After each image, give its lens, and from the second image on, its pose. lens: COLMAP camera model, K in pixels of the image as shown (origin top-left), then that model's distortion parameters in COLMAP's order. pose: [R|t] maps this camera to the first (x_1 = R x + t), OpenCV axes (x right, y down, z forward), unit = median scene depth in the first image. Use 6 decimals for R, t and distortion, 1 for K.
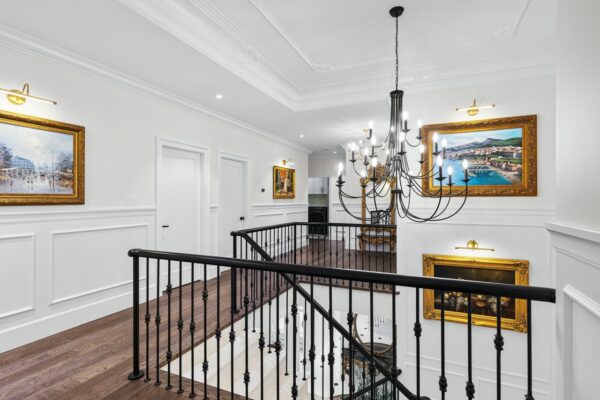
lens RADIAL K [[294.2, 0, 298.8], [0, 294.2, 199.1], [0, 0, 1]] dist [-0.002316, 0.000545]
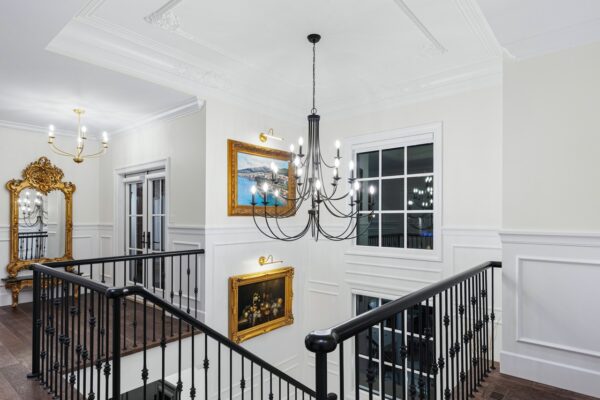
lens RADIAL K [[343.2, 0, 287.5], [0, 343.2, 212.1], [0, 0, 1]] dist [-0.002873, -0.000056]
pose [[0.276361, 0.012872, 0.960968, -0.602002], [-0.003478, 0.999917, -0.012393, -0.007404], [-0.961048, 0.000083, 0.276382, 0.550104]]
